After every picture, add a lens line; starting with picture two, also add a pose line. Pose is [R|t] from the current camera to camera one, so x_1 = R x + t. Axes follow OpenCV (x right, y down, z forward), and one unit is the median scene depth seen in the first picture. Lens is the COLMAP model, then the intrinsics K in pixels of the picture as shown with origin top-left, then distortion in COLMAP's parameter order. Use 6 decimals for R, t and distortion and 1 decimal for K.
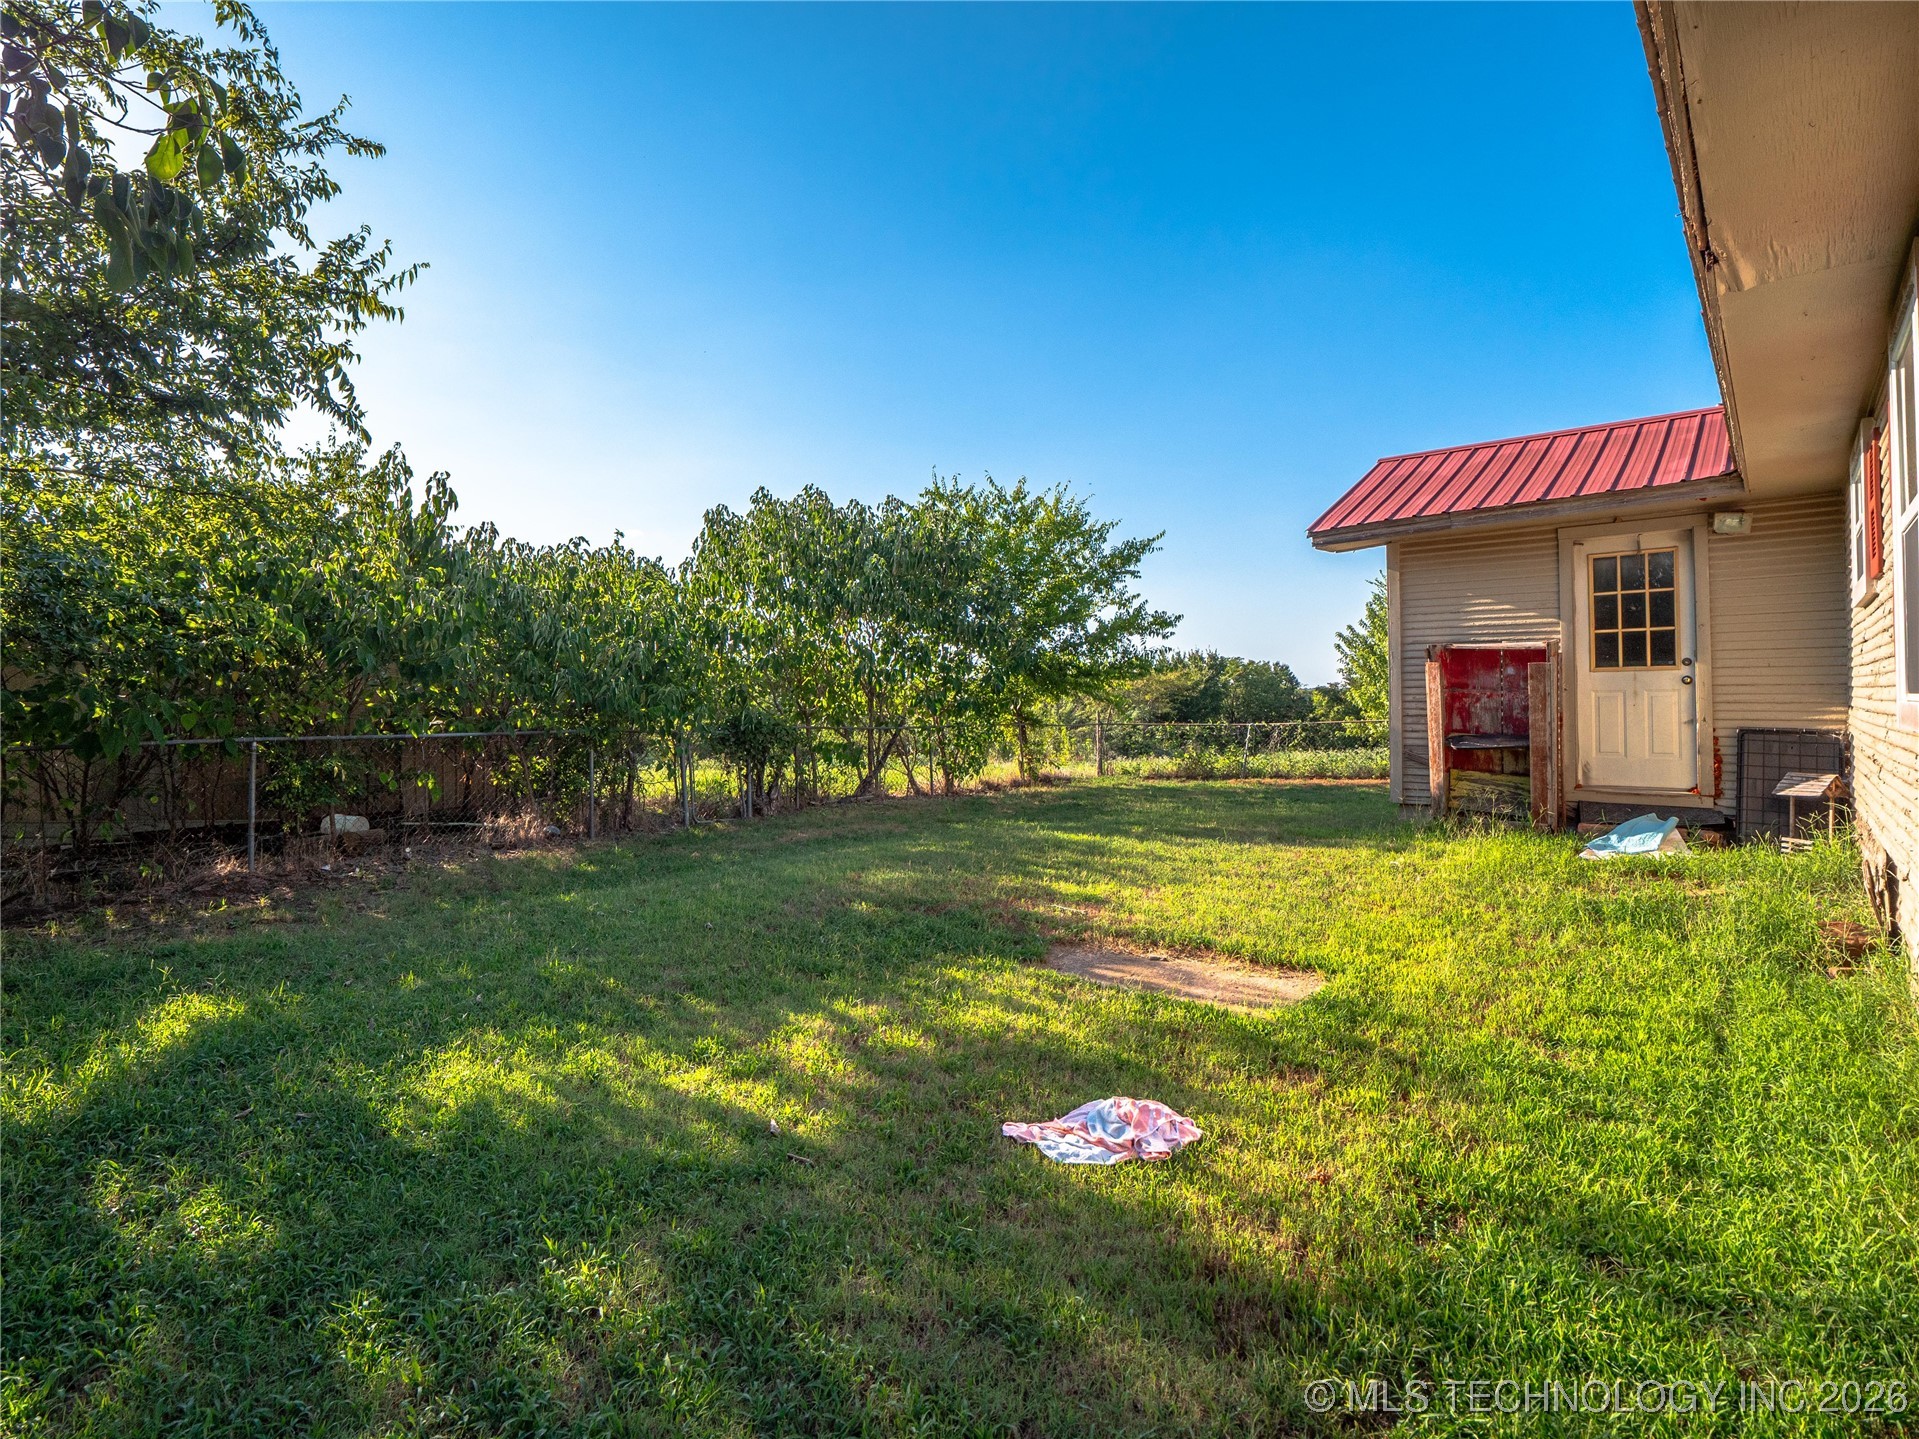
lens RADIAL K [[971.4, 0, 952.8], [0, 971.4, 684.9], [0, 0, 1]] dist [-0.005786, -0.002124]
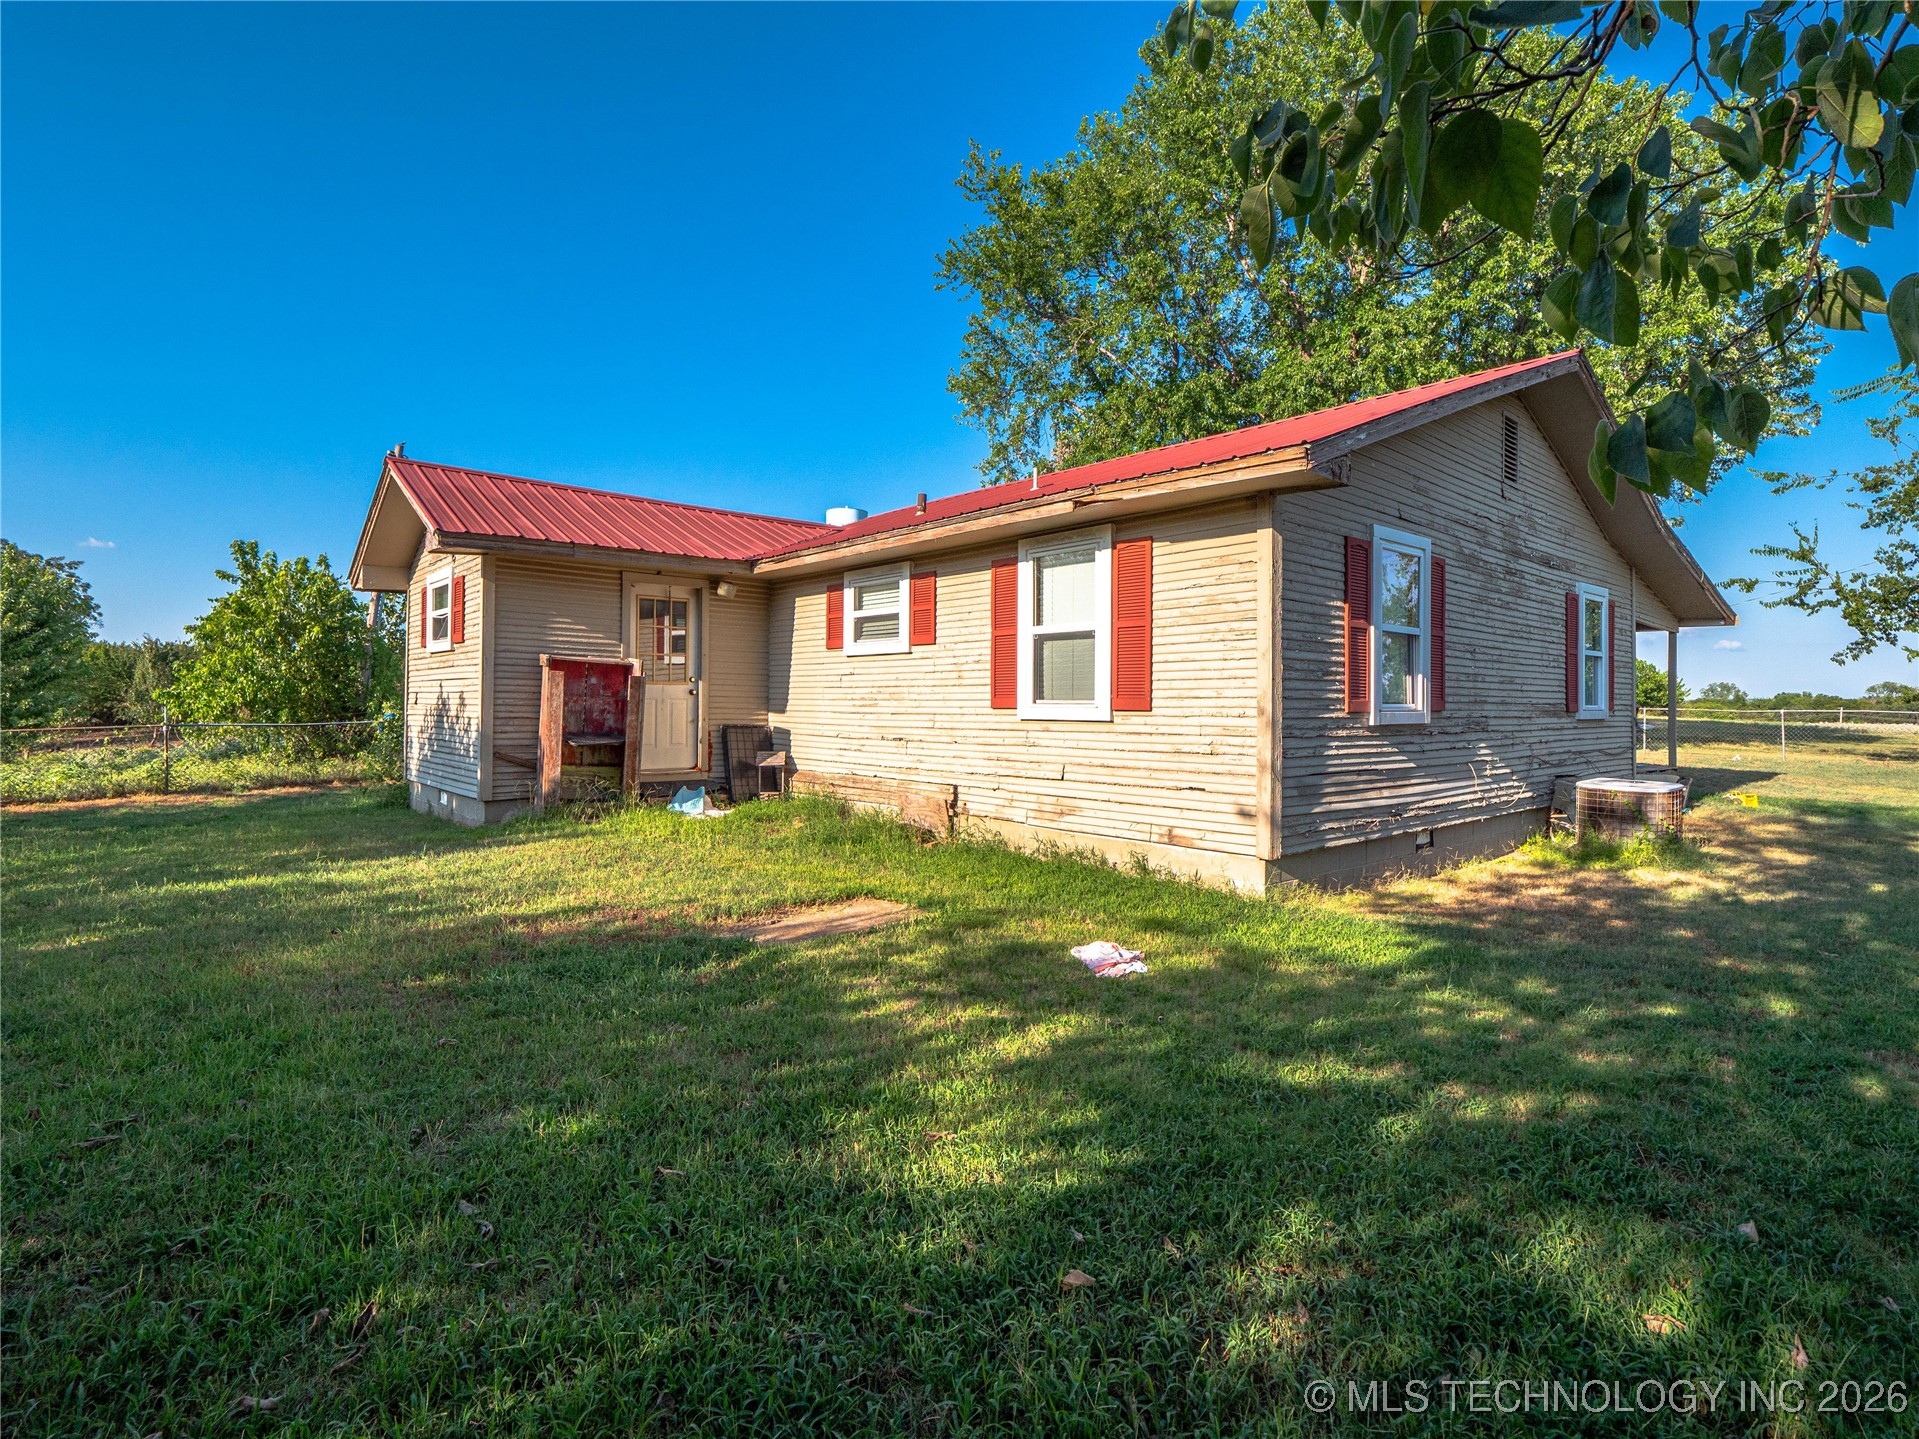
lens RADIAL K [[971.4, 0, 952.8], [0, 971.4, 684.9], [0, 0, 1]] dist [-0.005786, -0.002124]
pose [[0.128814, 0.028422, 0.991261, -0.644898], [-0.028308, 0.999287, -0.024973, 0.009484], [-0.991265, -0.024844, 0.129527, 0.432506]]
